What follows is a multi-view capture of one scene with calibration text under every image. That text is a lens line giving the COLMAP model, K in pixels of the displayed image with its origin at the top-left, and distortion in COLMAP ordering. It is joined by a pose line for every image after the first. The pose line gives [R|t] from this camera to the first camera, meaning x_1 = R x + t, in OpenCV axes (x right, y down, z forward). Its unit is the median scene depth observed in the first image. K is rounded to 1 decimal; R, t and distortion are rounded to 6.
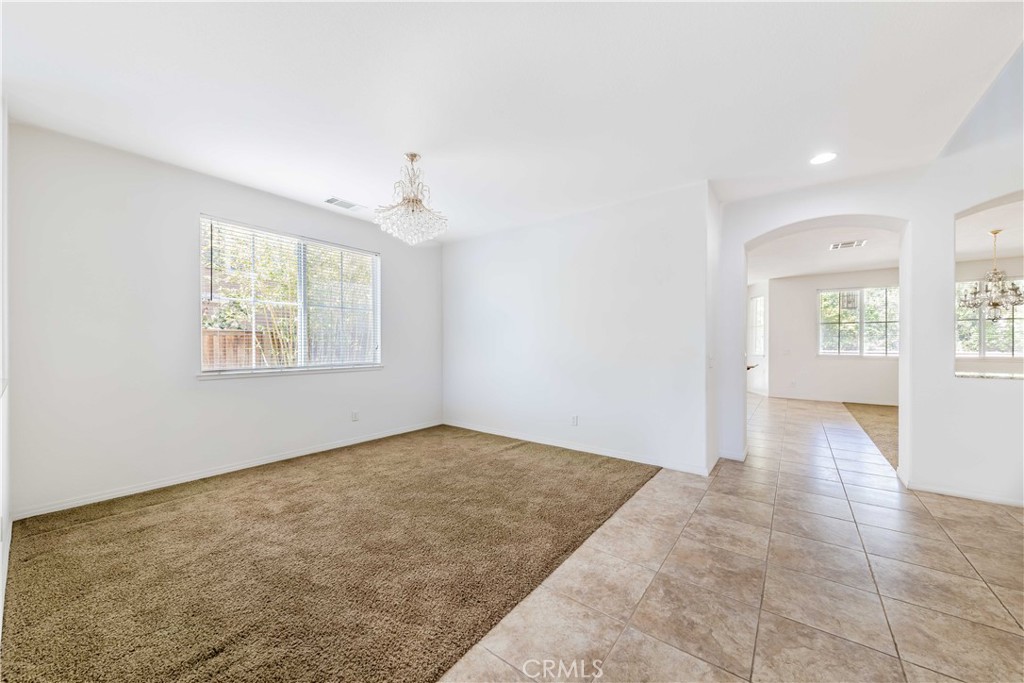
lens RADIAL K [[367.5, 0, 511.0], [0, 367.5, 346.8], [0, 0, 1]] dist [-0.002219, -0.000150]
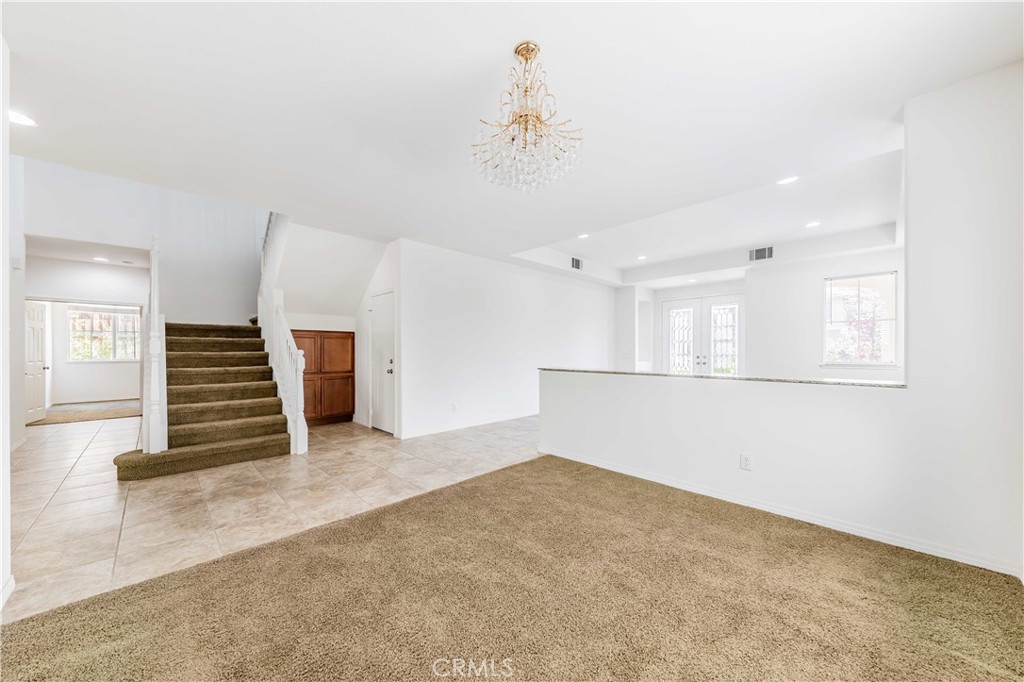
lens RADIAL K [[367.5, 0, 511.0], [0, 367.5, 346.3], [0, 0, 1]] dist [-0.002219, -0.000150]
pose [[-0.991016, 0.000525, 0.133742, -0.456524], [0.000273, 0.999998, -0.001899, -0.025041], [-0.133743, -0.001845, -0.991014, 2.247078]]
